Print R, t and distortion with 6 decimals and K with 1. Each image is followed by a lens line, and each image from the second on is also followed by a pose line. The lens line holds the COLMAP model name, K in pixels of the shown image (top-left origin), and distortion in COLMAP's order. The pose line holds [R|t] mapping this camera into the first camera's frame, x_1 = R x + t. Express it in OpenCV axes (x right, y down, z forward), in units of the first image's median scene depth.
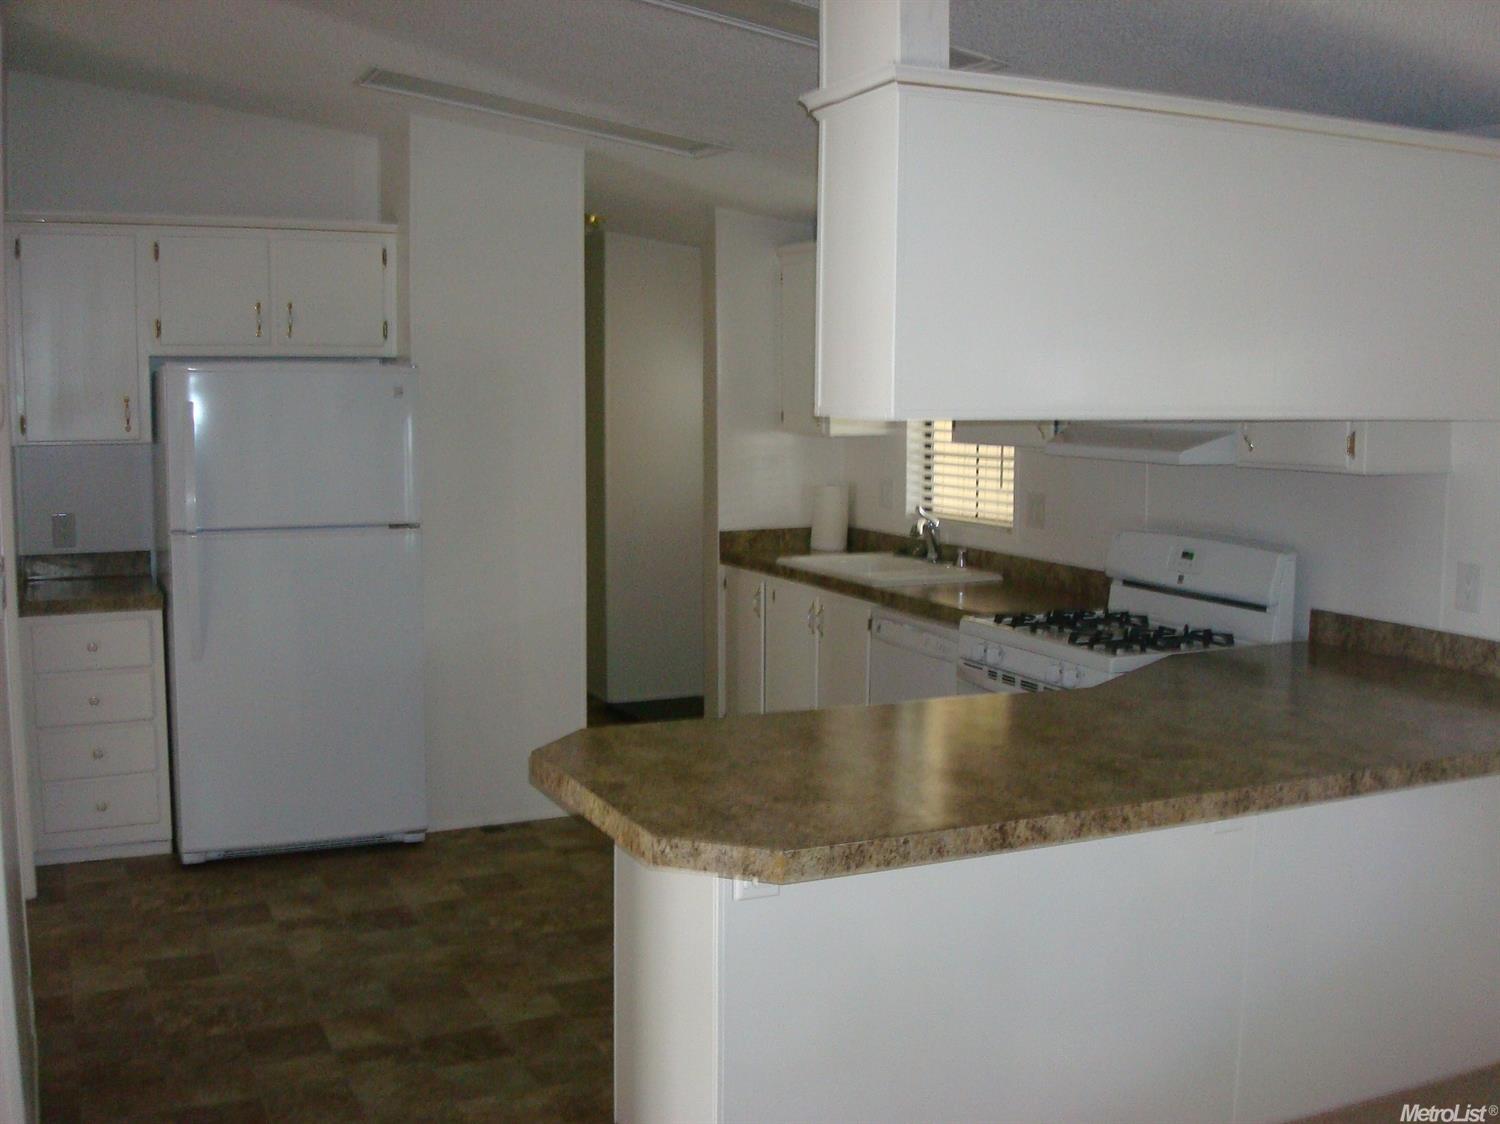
lens RADIAL K [[1526.6, 0, 753.7], [0, 1526.6, 547.9], [0, 0, 1]] dist [-0.089924, 0.000000]
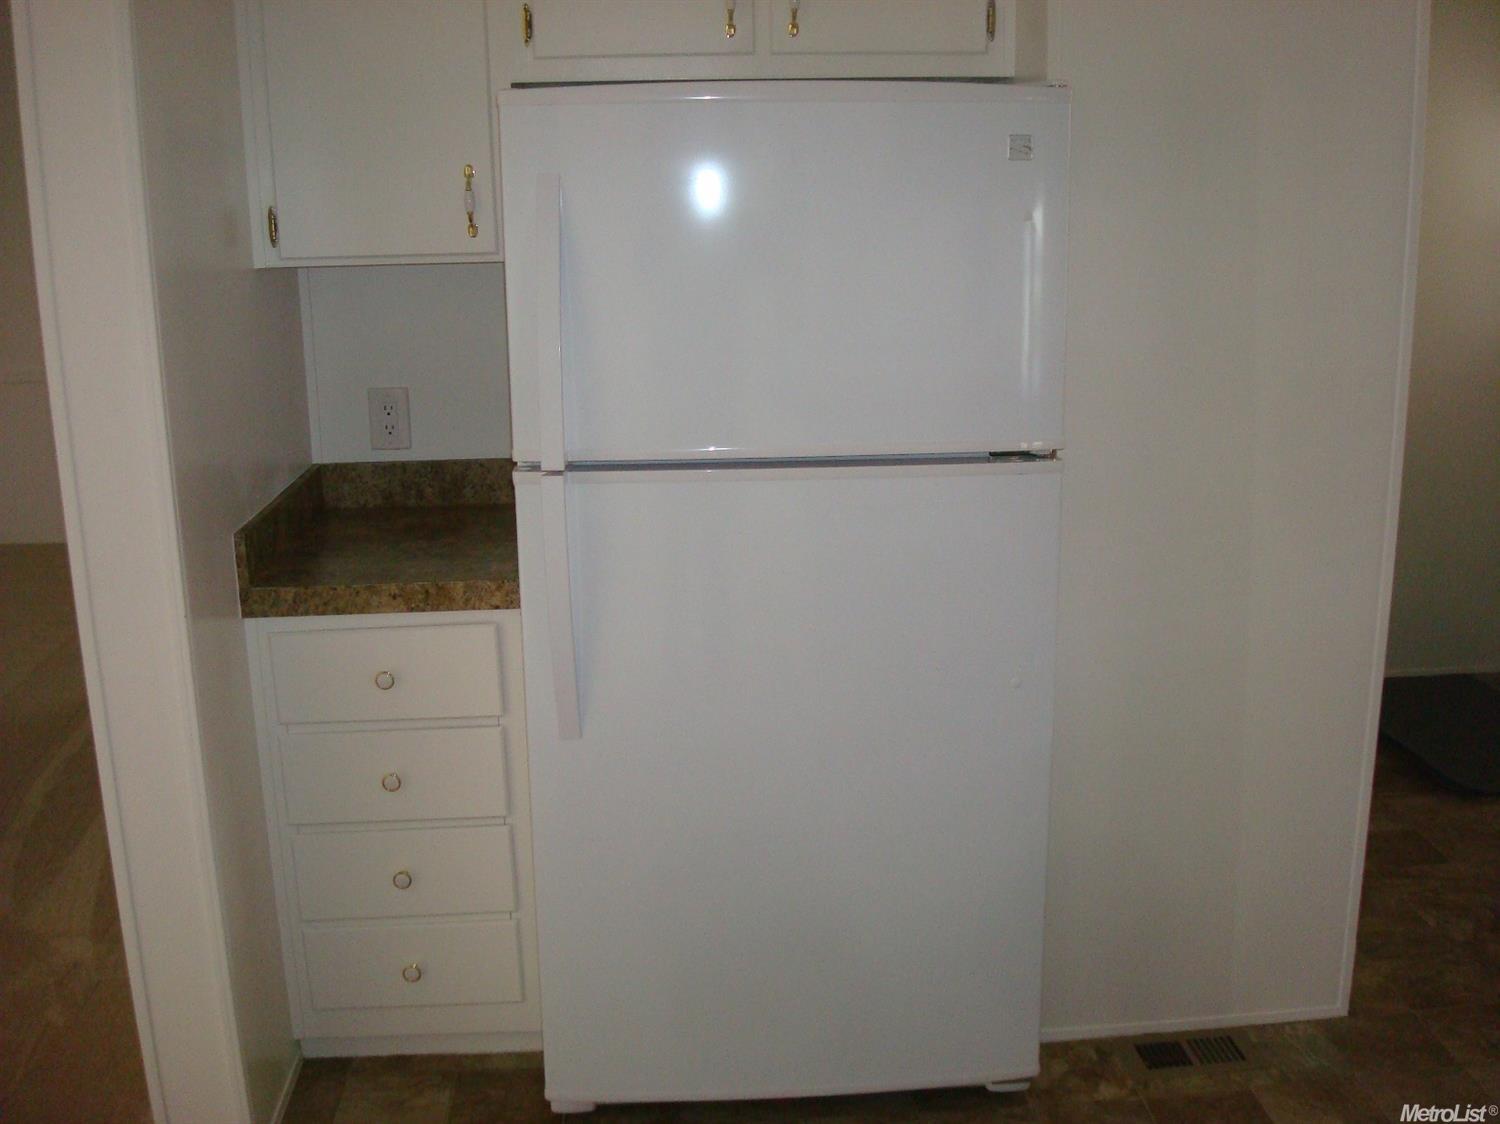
lens RADIAL K [[1526.6, 0, 756.5], [0, 1526.6, 567.0], [0, 0, 1]] dist [-0.089924, 0.000000]
pose [[0.928751, 0.076904, -0.362640, -0.097151], [-0.018917, 0.986803, 0.160820, -0.037152], [0.370221, -0.142501, 0.917949, 0.393375]]
